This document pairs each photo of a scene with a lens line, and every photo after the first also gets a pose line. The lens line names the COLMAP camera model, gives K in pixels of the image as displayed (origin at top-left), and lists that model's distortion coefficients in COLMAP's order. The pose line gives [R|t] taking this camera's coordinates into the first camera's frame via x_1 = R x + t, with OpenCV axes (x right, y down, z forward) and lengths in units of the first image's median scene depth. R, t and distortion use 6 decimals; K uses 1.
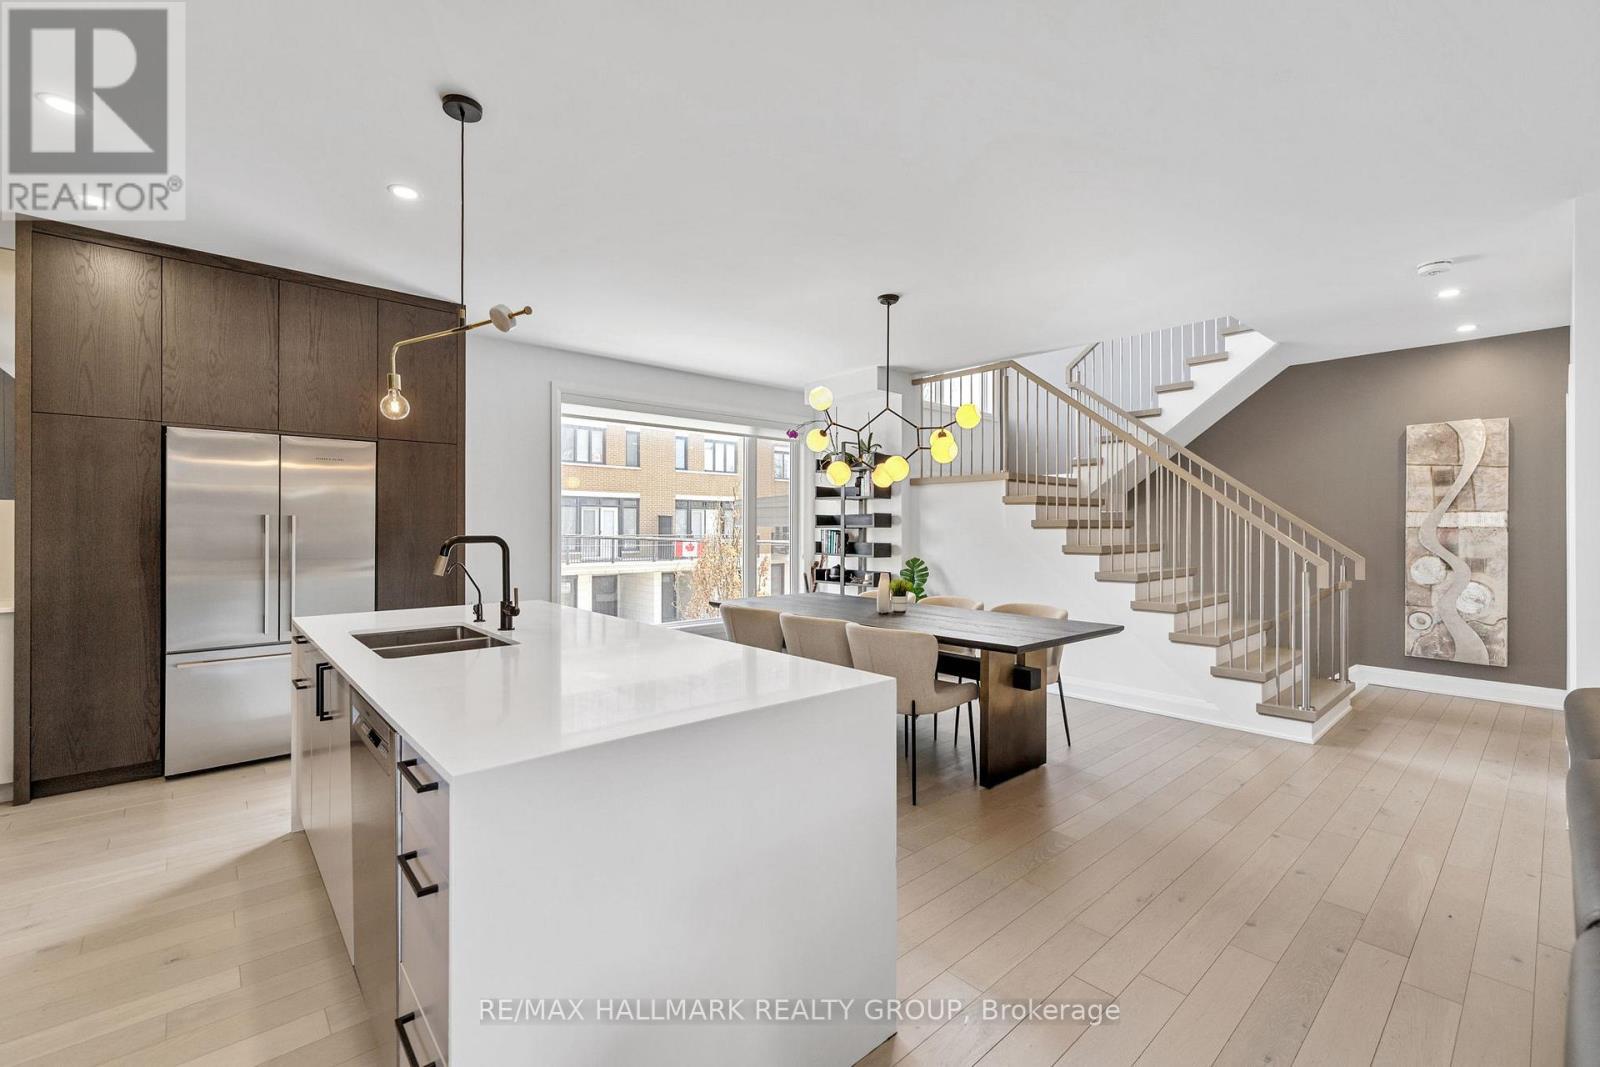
lens RADIAL K [[679.6, 0, 794.4], [0, 679.6, 524.9], [0, 0, 1]] dist [0.003605, -0.000572]
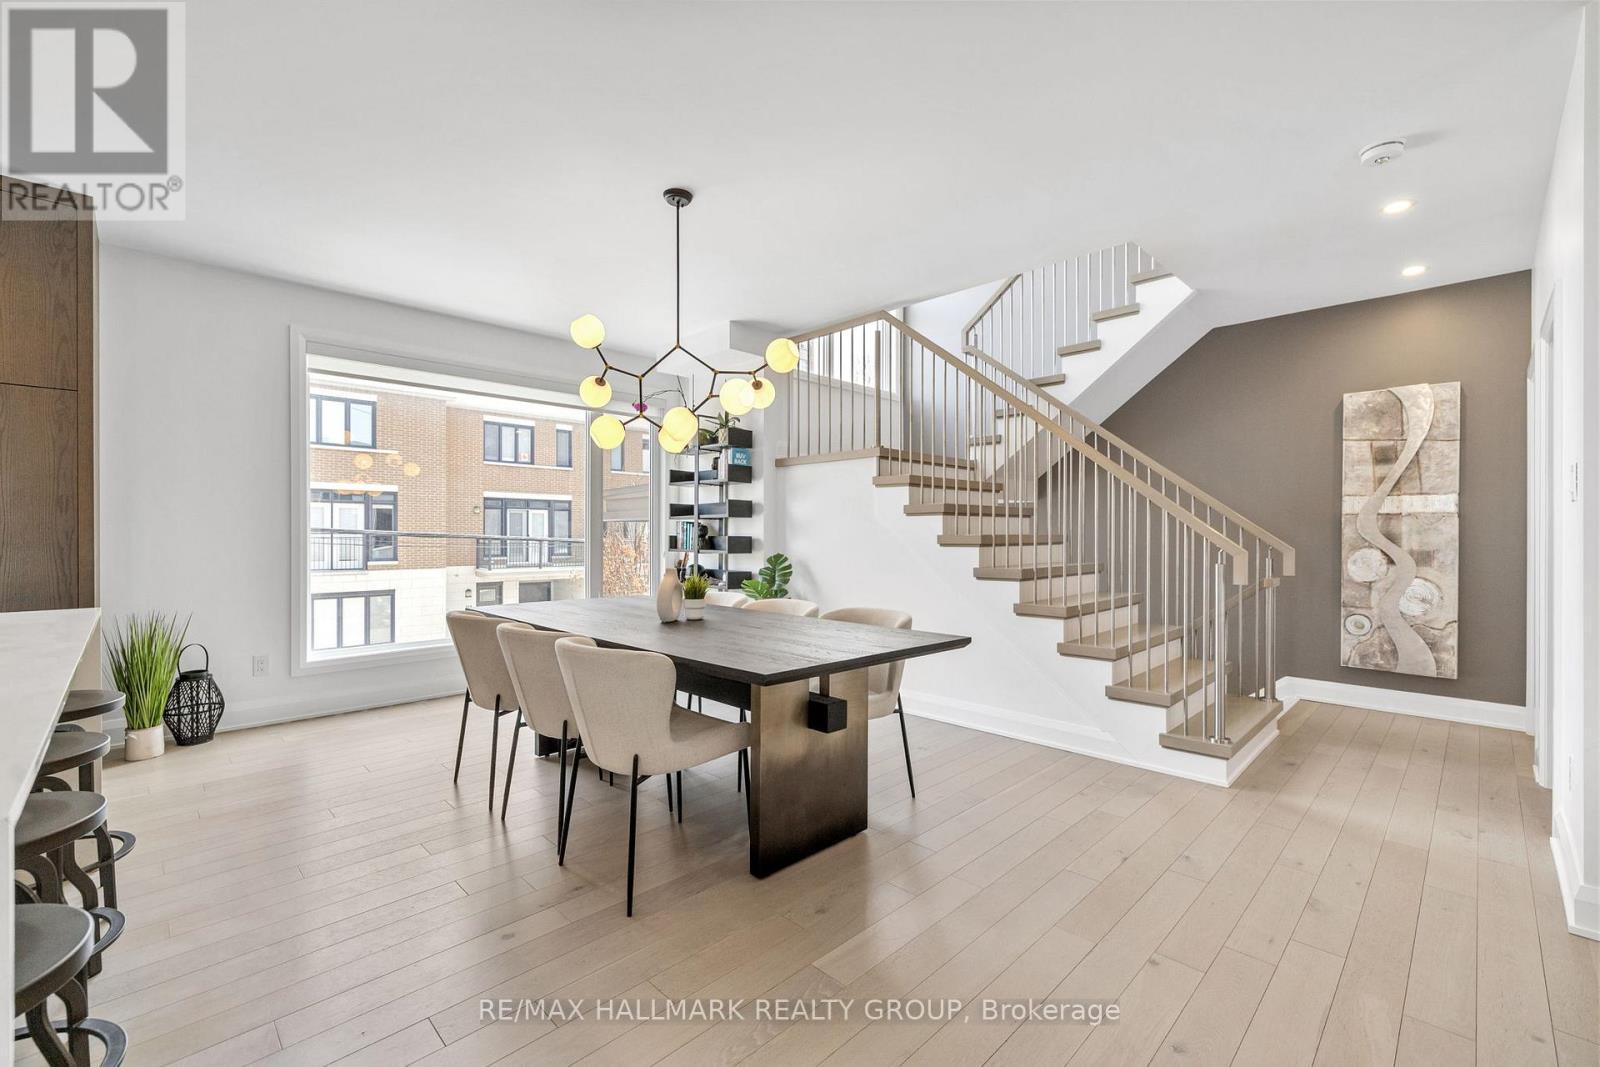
lens RADIAL K [[679.6, 0, 792.7], [0, 679.6, 534.7], [0, 0, 1]] dist [0.003605, -0.000572]
pose [[0.998501, -0.001398, 0.054719, 0.200287], [0.001105, 0.999985, 0.005369, 0.027809], [-0.054726, -0.005301, 0.998487, 0.227739]]
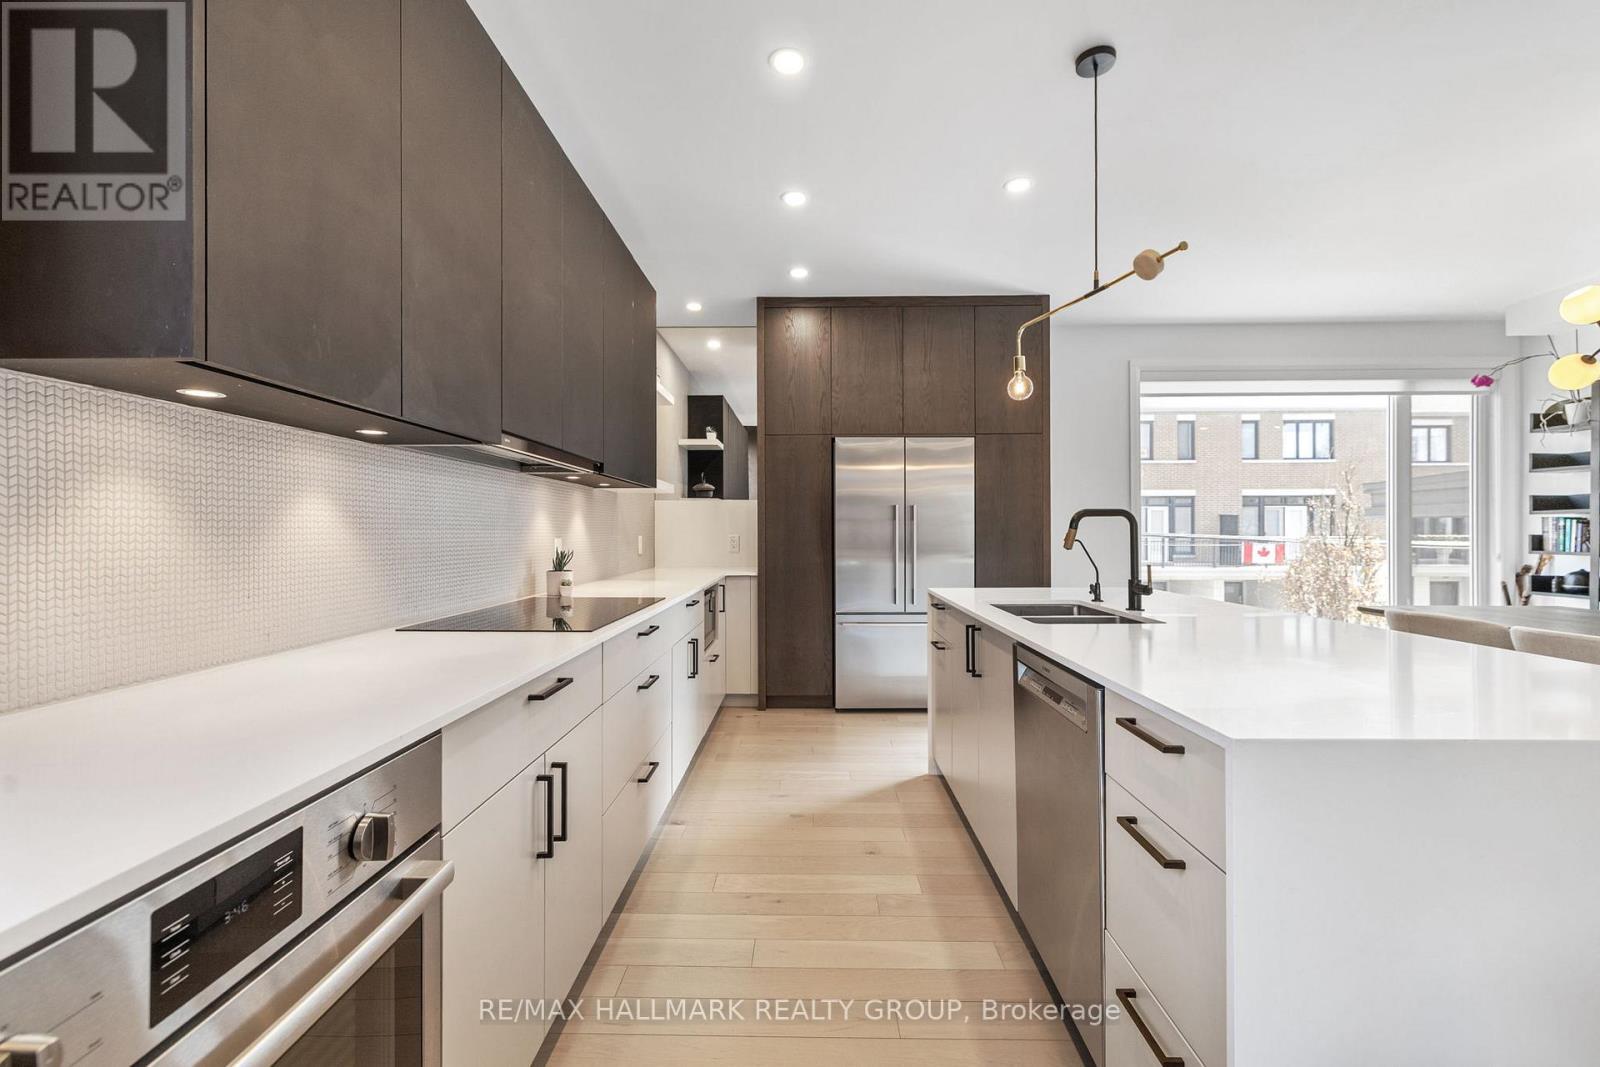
lens RADIAL K [[679.6, 0, 802.7], [0, 679.6, 532.6], [0, 0, 1]] dist [0.003605, -0.000572]
pose [[0.740416, -0.004188, -0.672136, -0.073394], [0.007375, 0.999971, 0.001894, 0.023443], [0.672108, -0.006360, 0.740426, 0.003341]]
